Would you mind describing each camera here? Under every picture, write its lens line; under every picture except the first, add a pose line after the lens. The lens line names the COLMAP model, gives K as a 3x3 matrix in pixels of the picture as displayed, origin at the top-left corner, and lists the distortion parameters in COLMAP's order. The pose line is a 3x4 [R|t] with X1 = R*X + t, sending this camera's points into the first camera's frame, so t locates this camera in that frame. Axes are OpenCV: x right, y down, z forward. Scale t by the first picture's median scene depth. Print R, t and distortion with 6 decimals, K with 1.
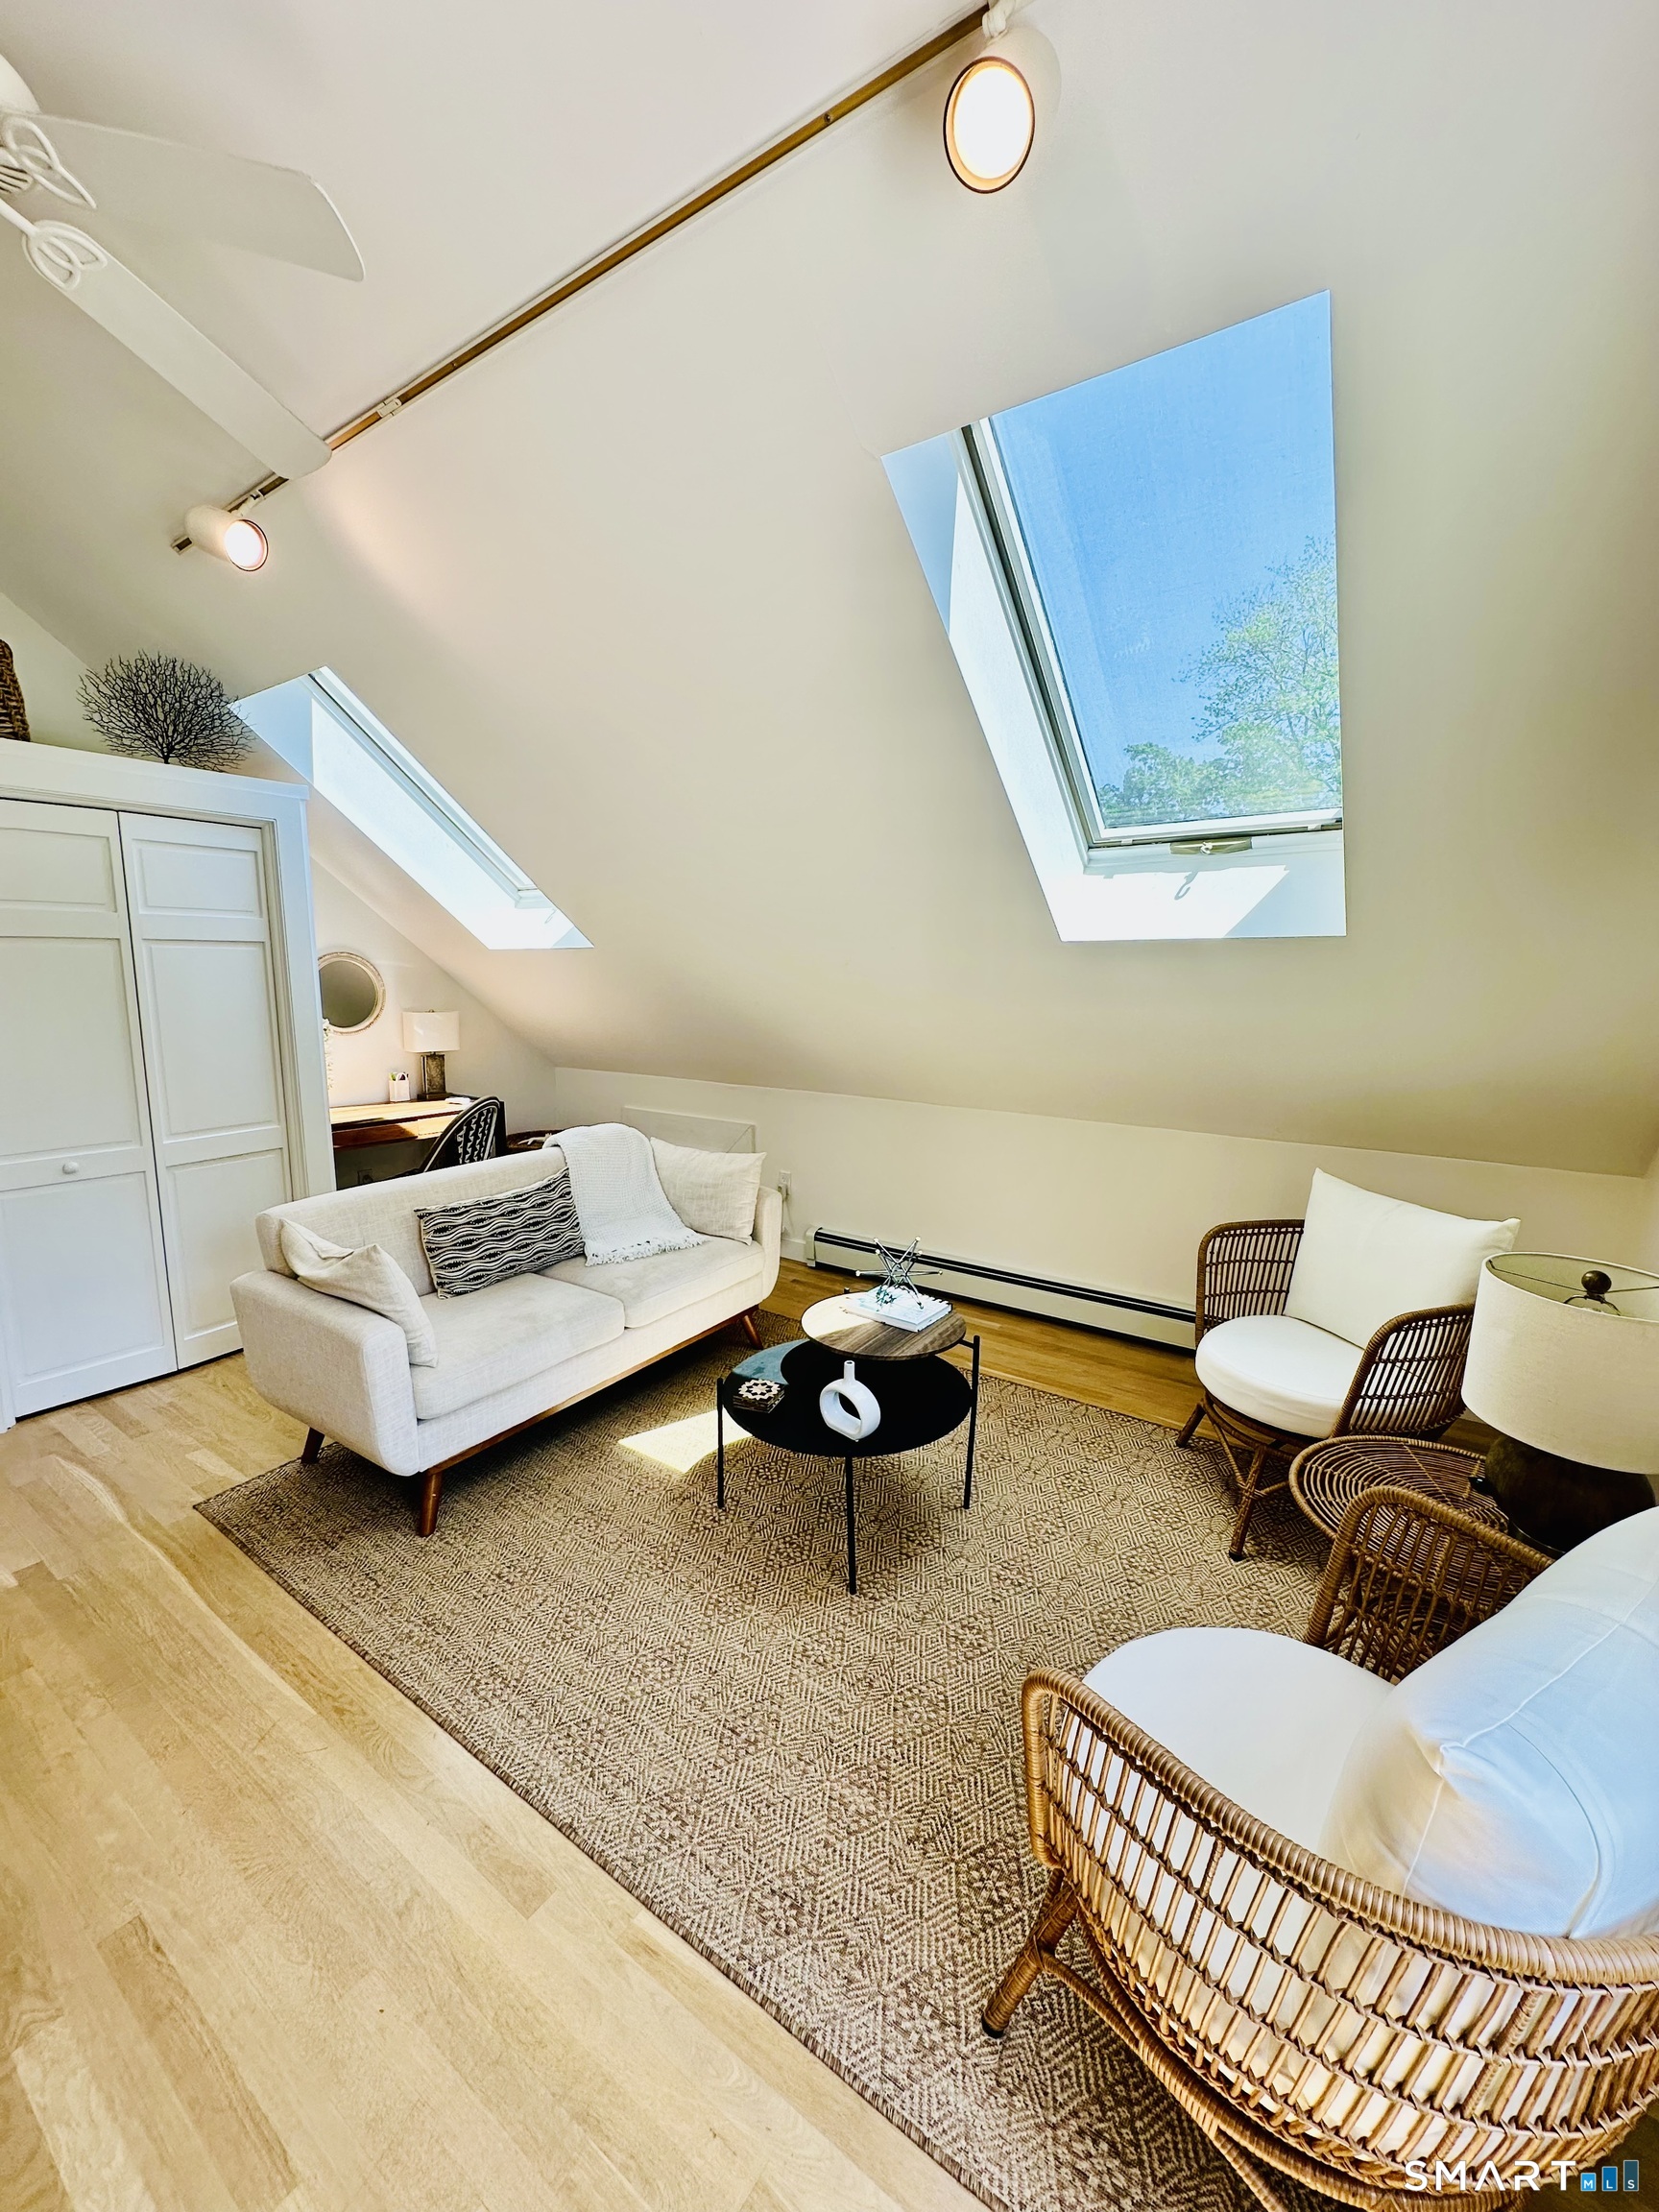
lens RADIAL K [[883.5, 0, 822.1], [0, 883.5, 1110.0], [0, 0, 1]] dist [-0.004168, 0.001142]
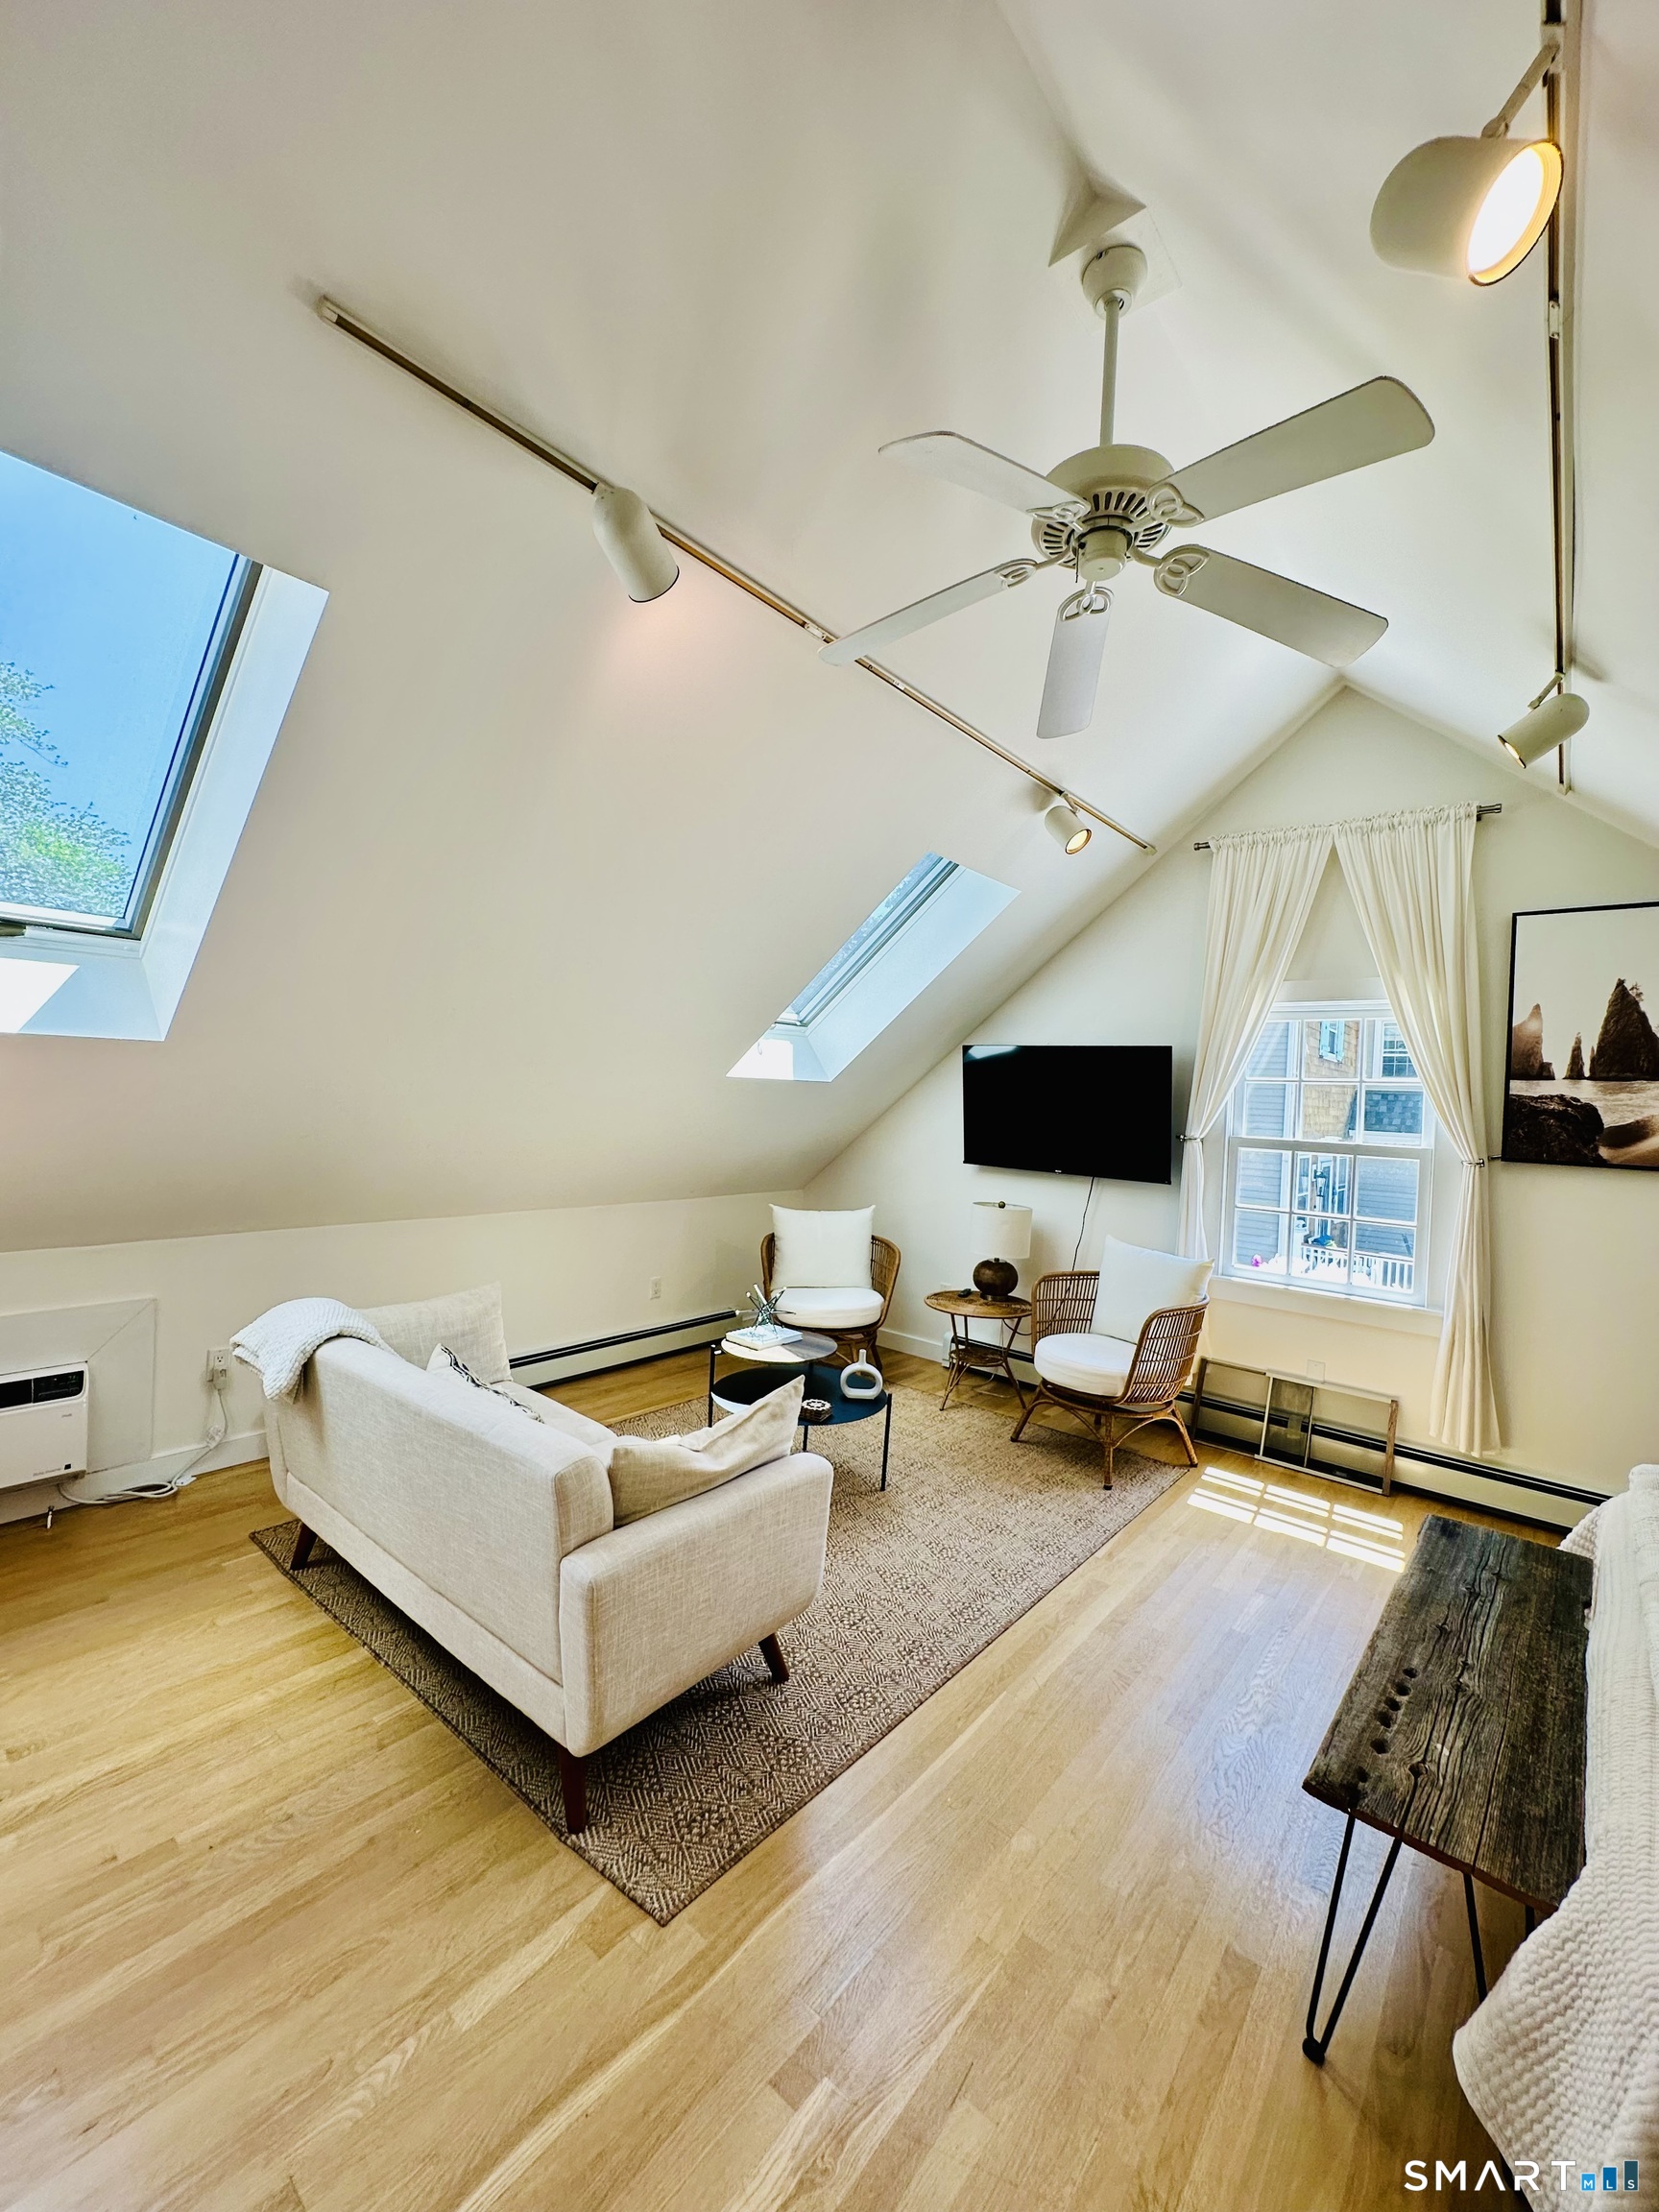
lens RADIAL K [[883.5, 0, 831.8], [0, 883.5, 1103.9], [0, 0, 1]] dist [-0.004168, 0.001142]
pose [[0.085774, -0.006002, 0.996297, -1.229786], [0.122817, 0.992419, -0.004595, -0.114362], [-0.988716, 0.122757, 0.085861, 0.690223]]
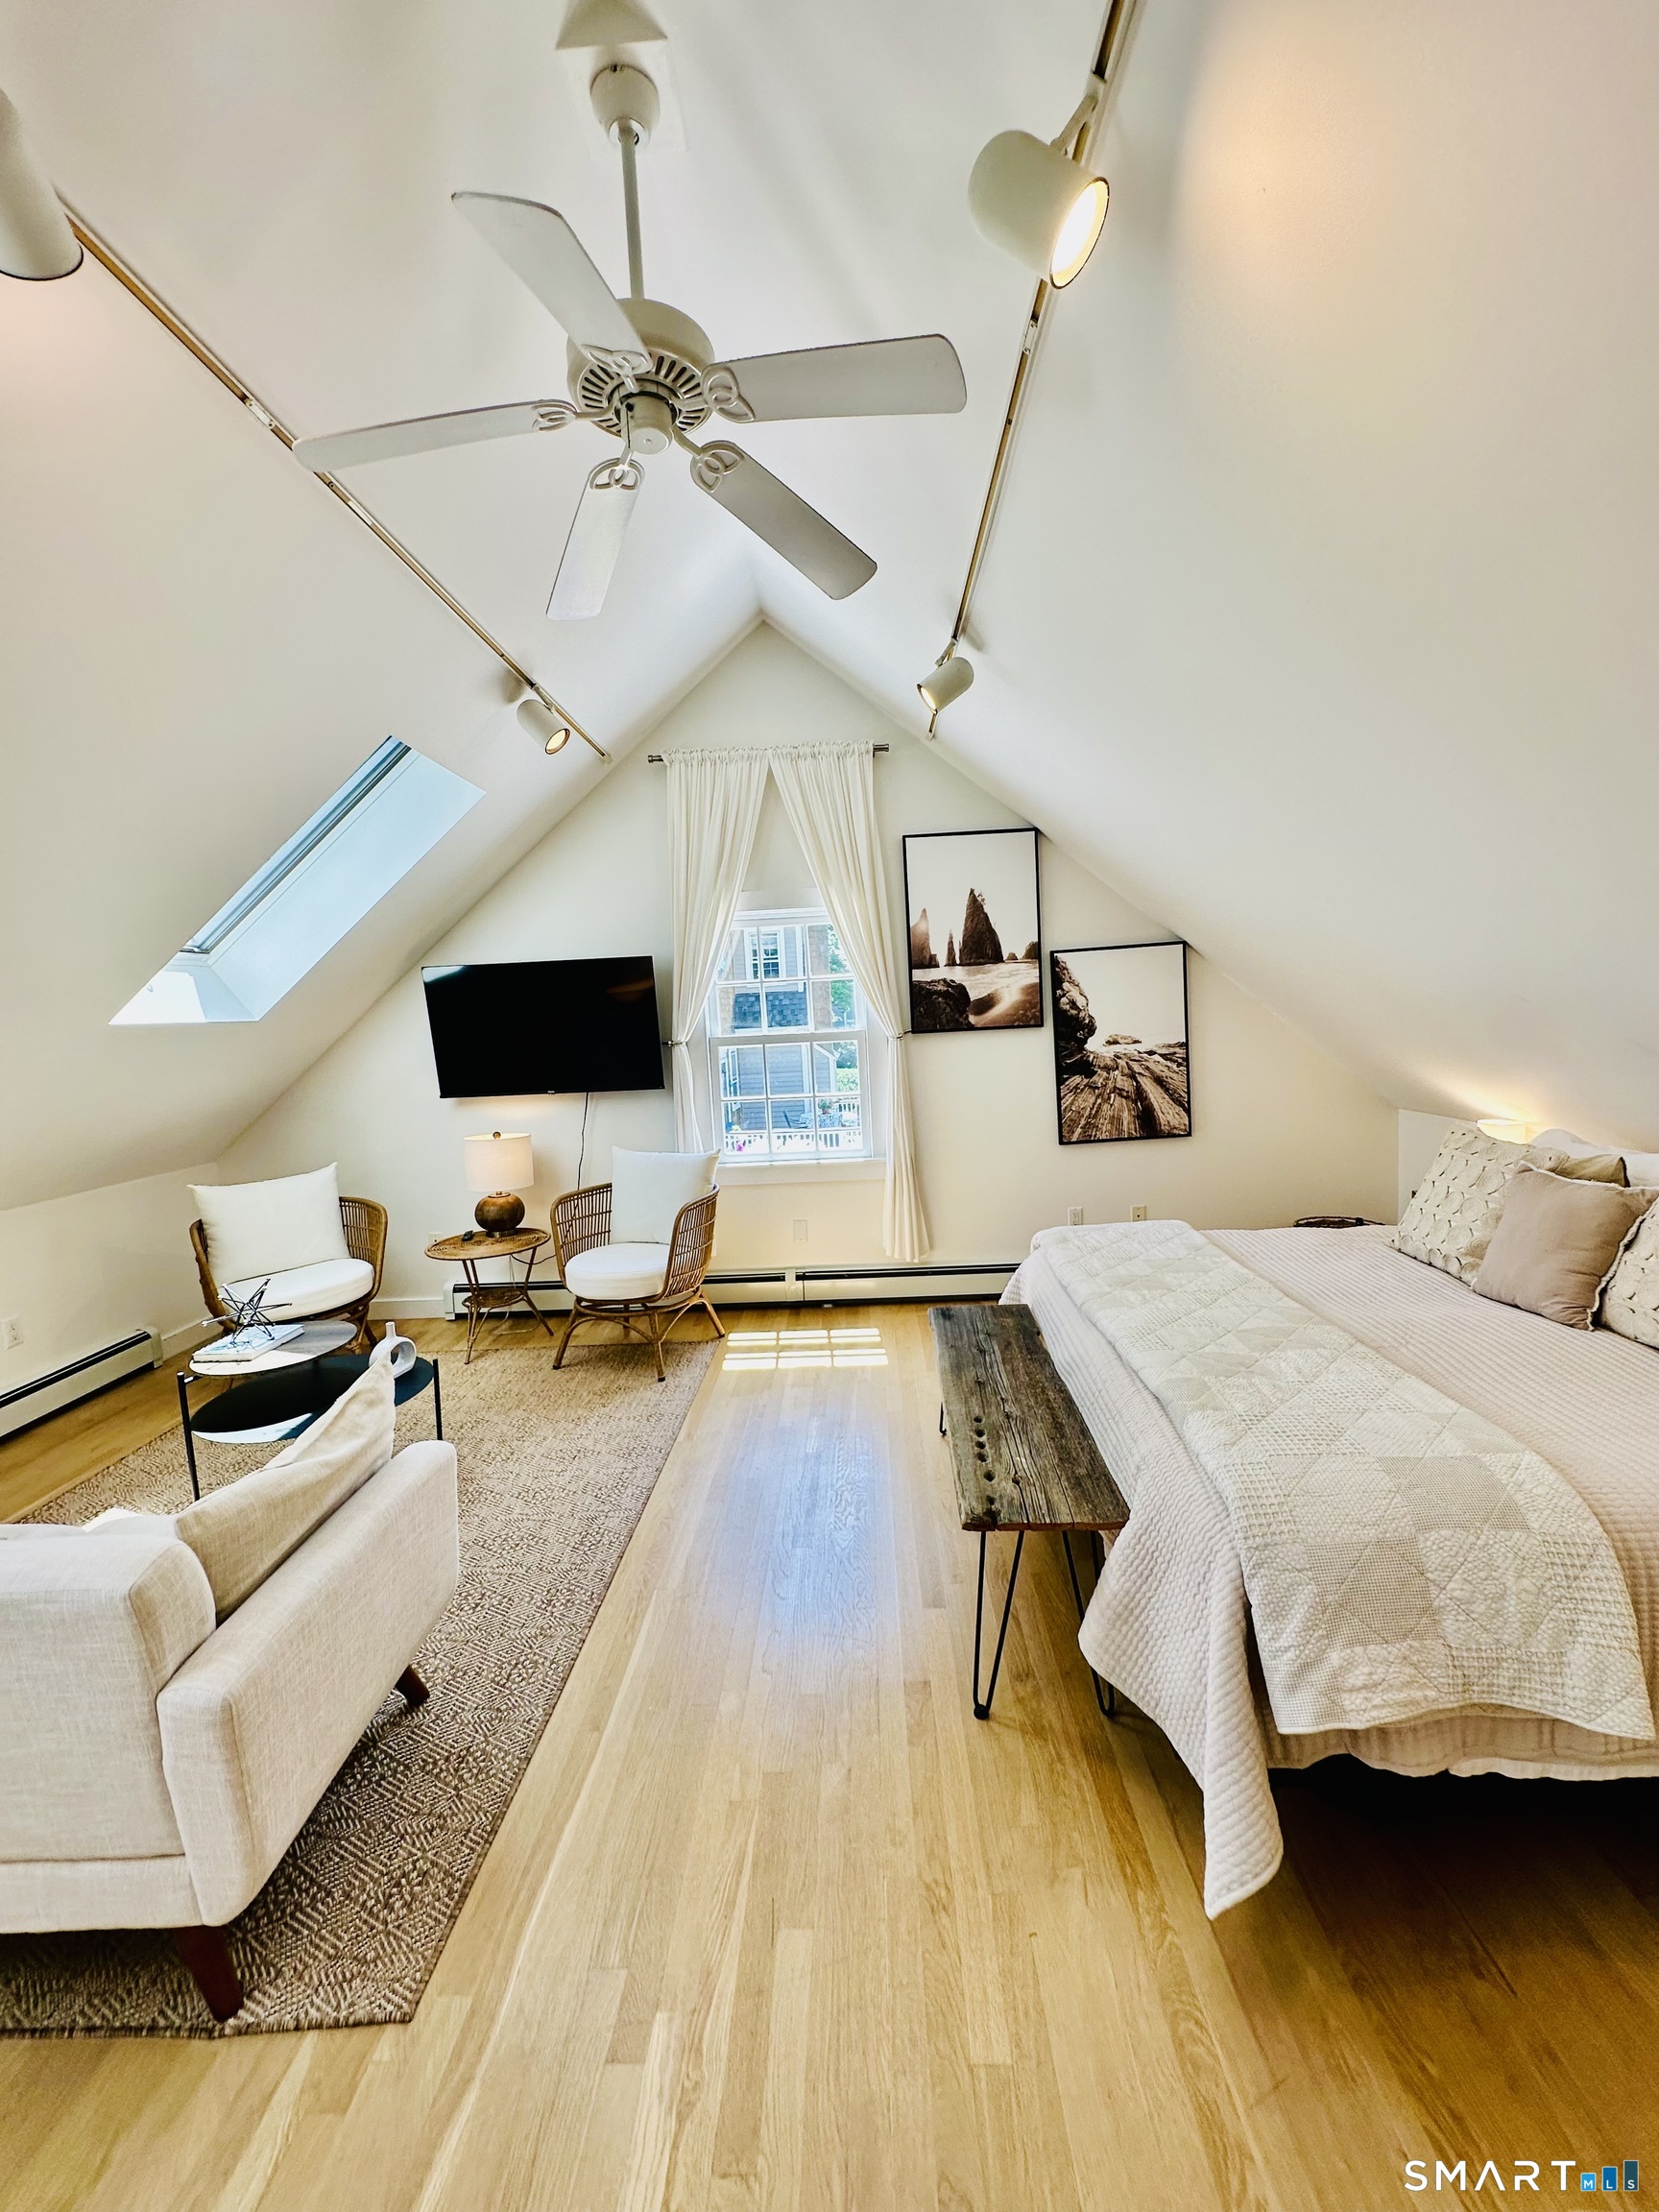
lens RADIAL K [[883.5, 0, 830.9], [0, 883.5, 1102.7], [0, 0, 1]] dist [-0.004168, 0.001142]
pose [[-0.544220, -0.055380, 0.837112, -1.170115], [0.190006, 0.963754, 0.187284, -0.130248], [-0.817143, 0.260980, -0.513972, 0.845819]]
